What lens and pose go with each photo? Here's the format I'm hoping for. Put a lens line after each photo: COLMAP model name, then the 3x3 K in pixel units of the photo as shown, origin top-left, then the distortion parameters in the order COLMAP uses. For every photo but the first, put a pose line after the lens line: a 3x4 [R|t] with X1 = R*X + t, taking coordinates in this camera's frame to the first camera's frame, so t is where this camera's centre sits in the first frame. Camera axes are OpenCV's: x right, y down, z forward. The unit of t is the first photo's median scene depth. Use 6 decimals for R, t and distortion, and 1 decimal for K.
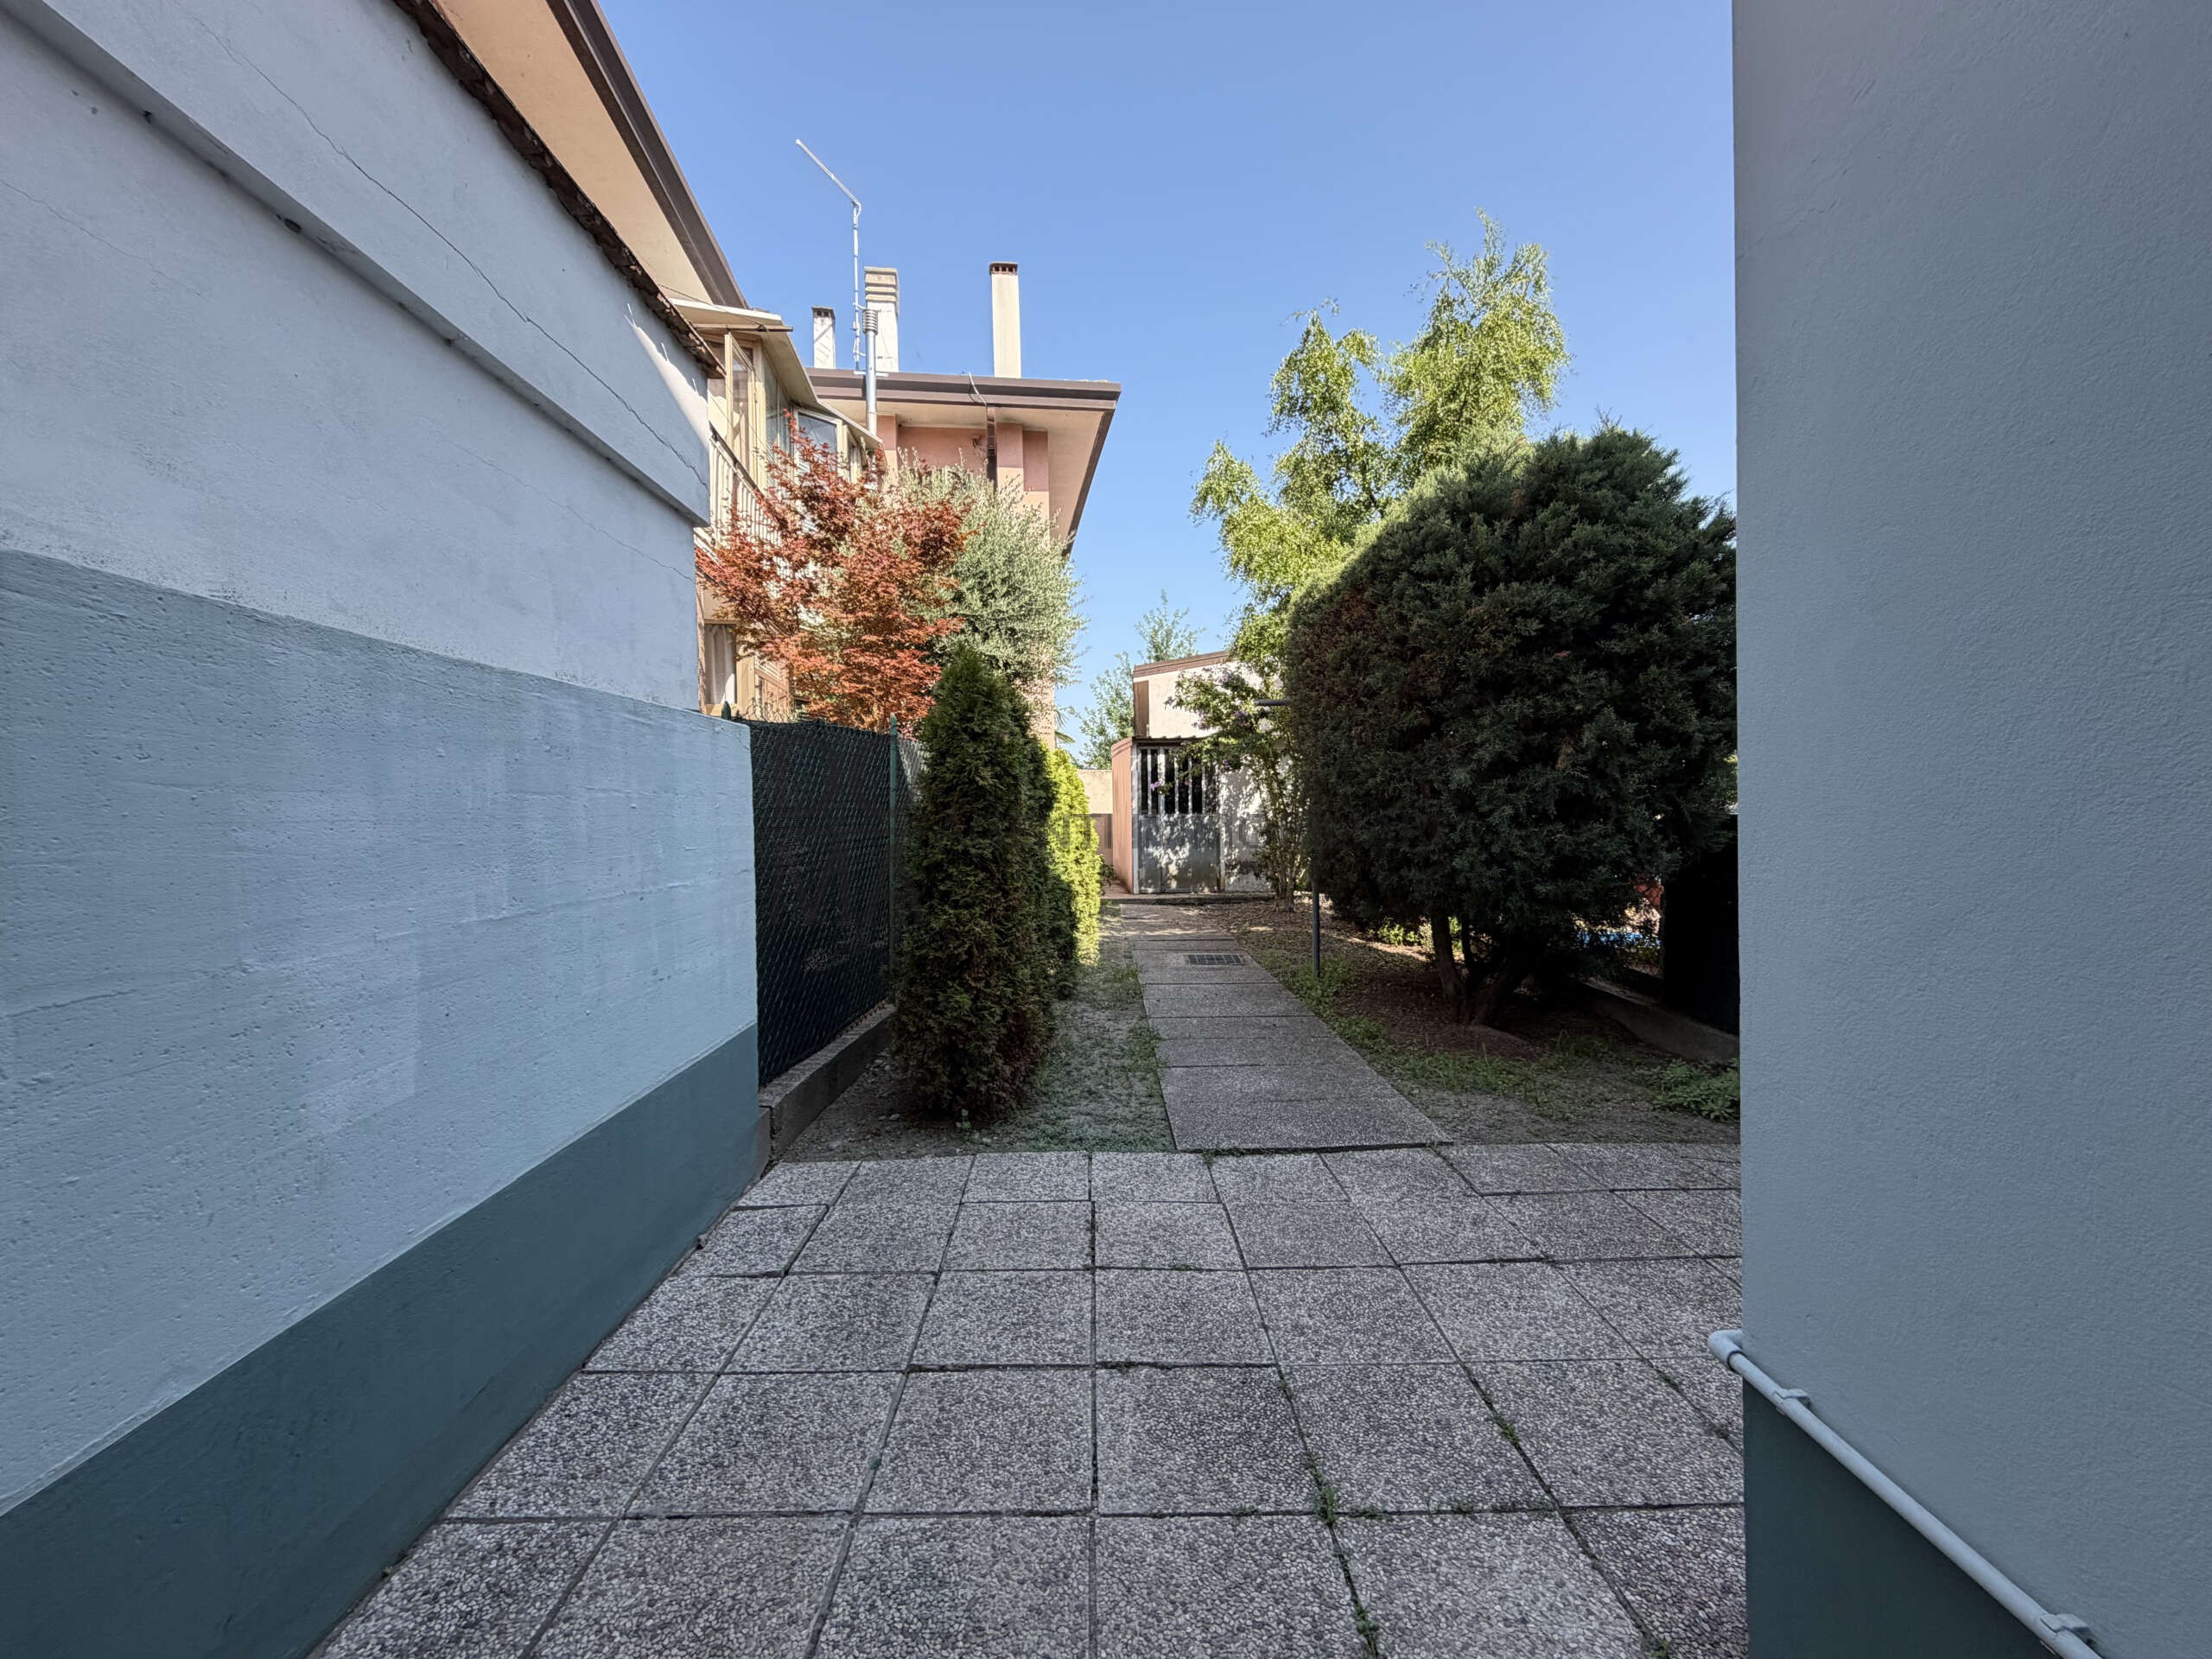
lens RADIAL K [[887.0, 0, 1090.3], [0, 887.0, 830.8], [0, 0, 1]] dist [0.001744, -0.000029]
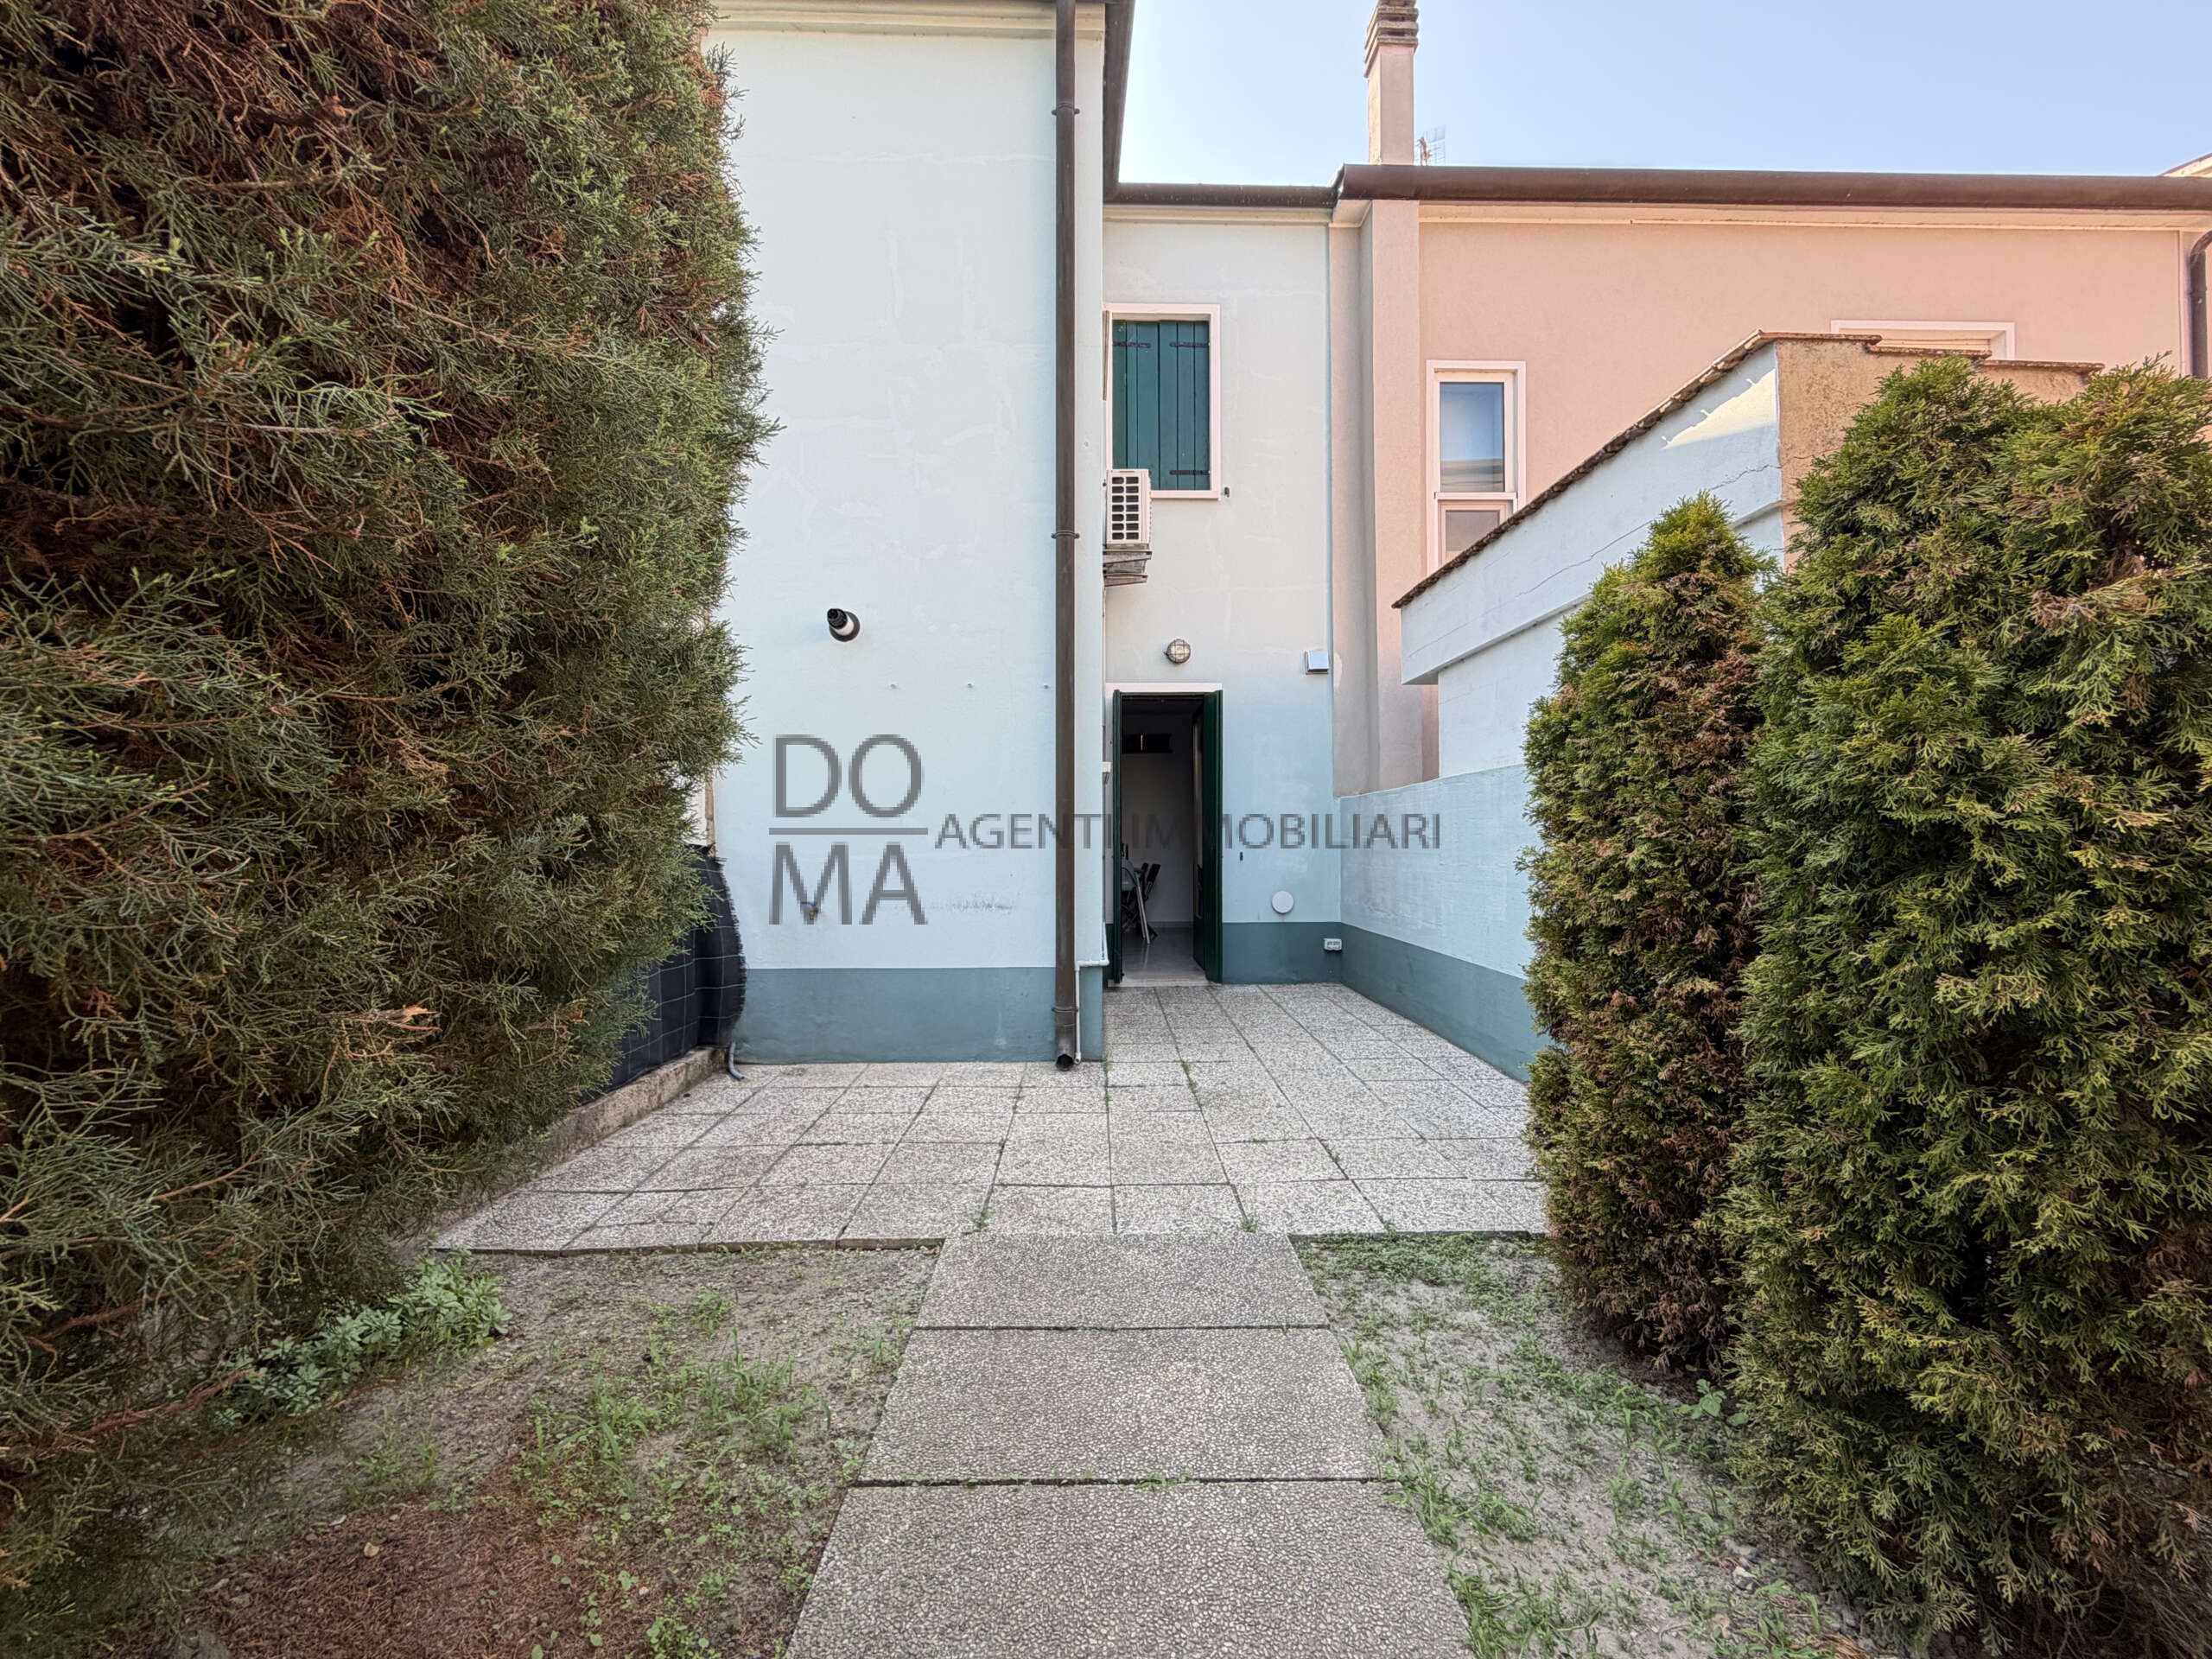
lens RADIAL K [[887.0, 0, 1090.3], [0, 887.0, 830.8], [0, 0, 1]] dist [0.001744, -0.000029]
pose [[-0.999742, 0.022475, 0.003391, 0.202658], [0.022505, 0.999705, 0.009178, -0.019714], [-0.003183, 0.009252, -0.999952, 1.373239]]
